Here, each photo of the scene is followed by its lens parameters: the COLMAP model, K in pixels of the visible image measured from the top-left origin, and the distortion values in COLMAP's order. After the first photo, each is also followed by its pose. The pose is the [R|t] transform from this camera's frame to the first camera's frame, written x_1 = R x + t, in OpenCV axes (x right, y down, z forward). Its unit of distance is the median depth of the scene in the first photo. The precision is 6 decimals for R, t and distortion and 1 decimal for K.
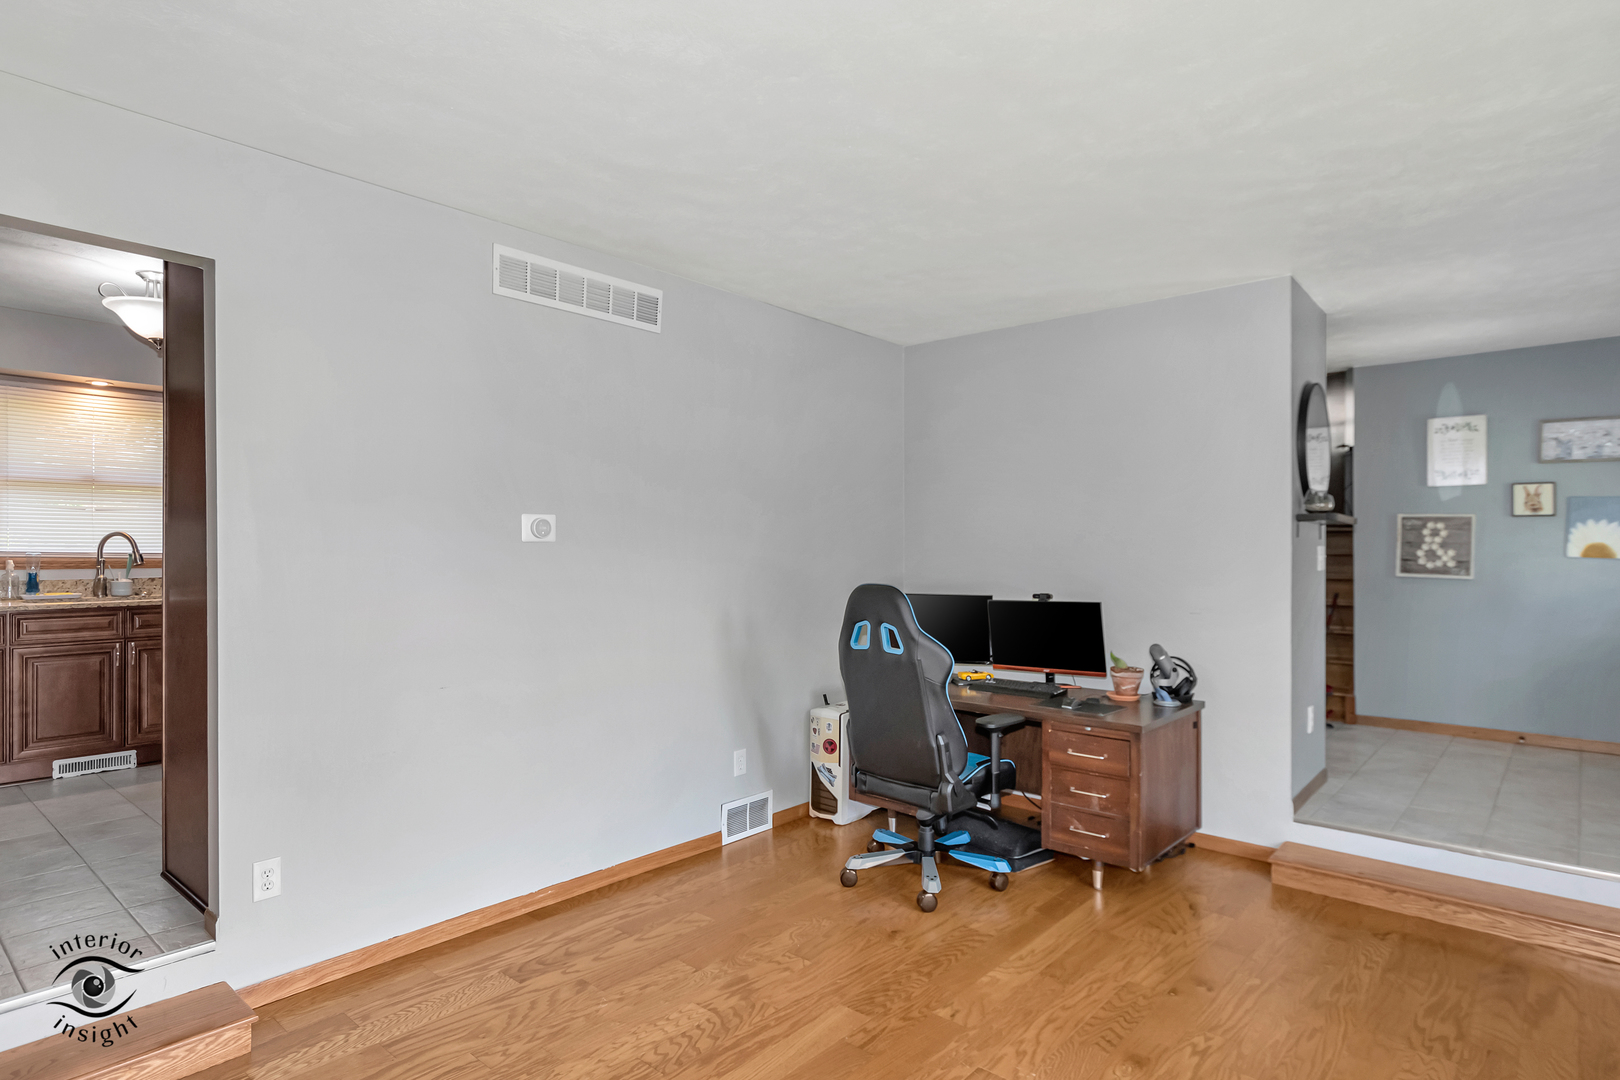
lens RADIAL K [[868.0, 0, 807.9], [0, 868.0, 537.6], [0, 0, 1]] dist [0.012900, -0.007676]
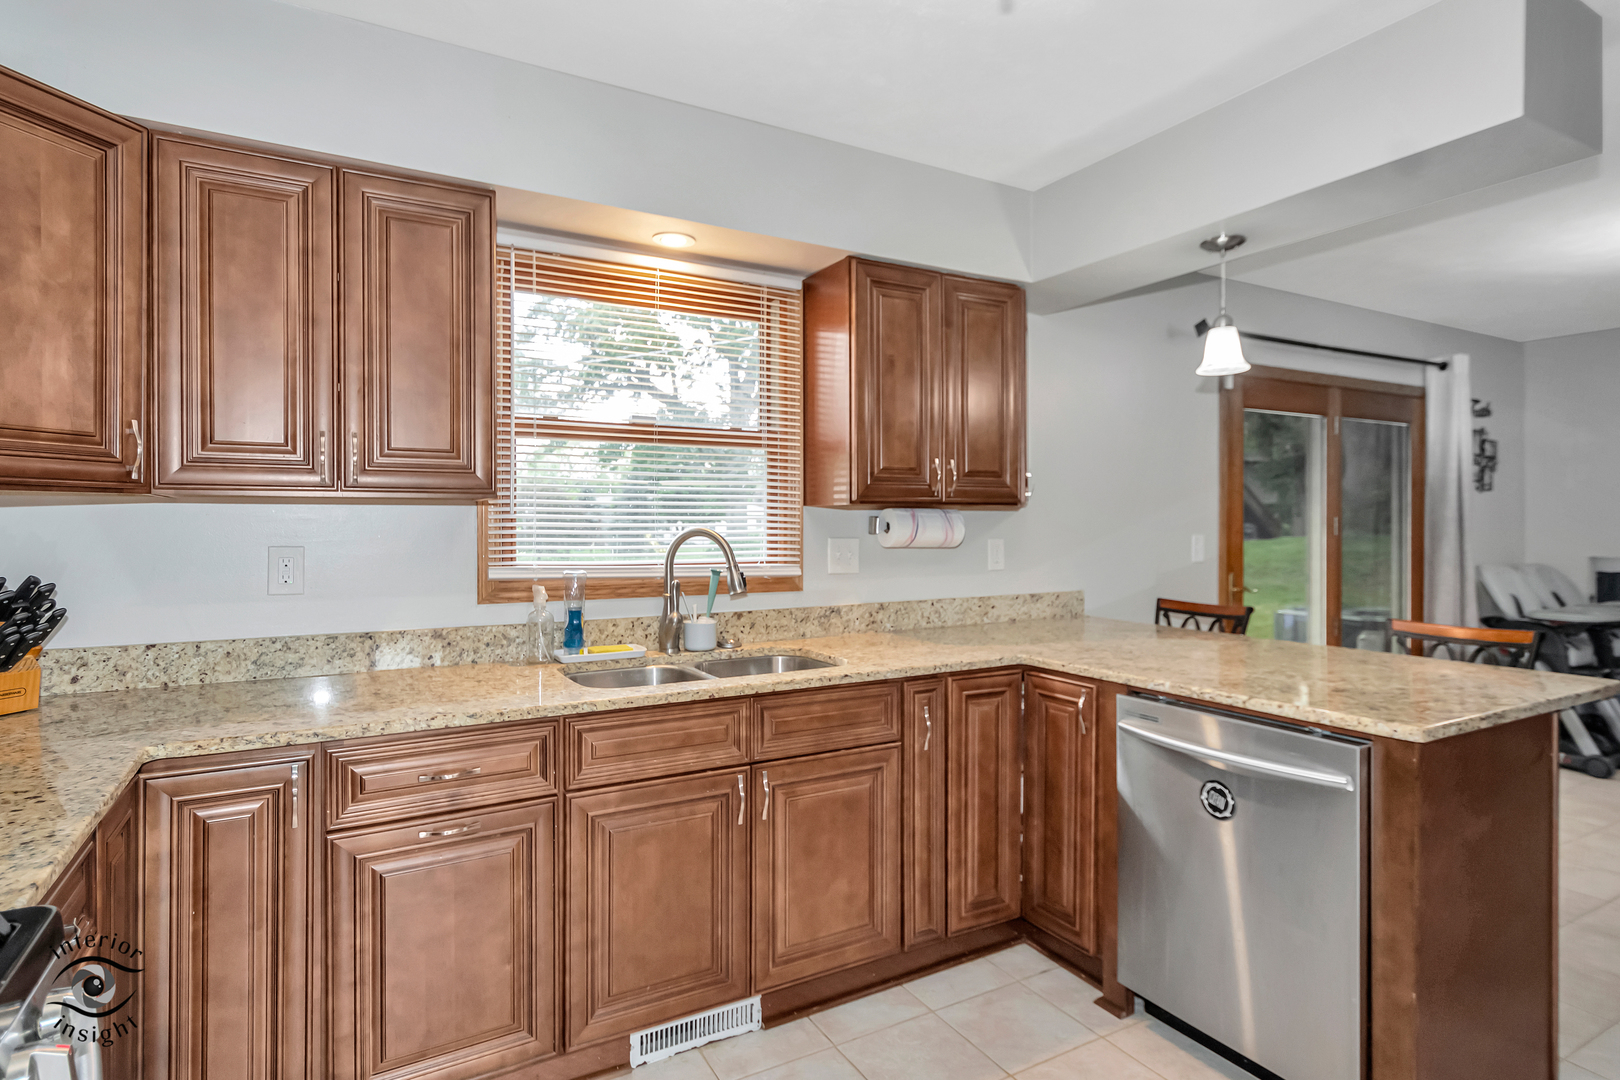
lens RADIAL K [[868.0, 0, 806.3], [0, 868.0, 529.9], [0, 0, 1]] dist [0.012900, -0.007676]
pose [[0.943587, 0.010617, -0.330955, -0.592699], [-0.004856, 0.999822, 0.018227, -0.014723], [0.331090, -0.015592, 0.943470, 0.567680]]
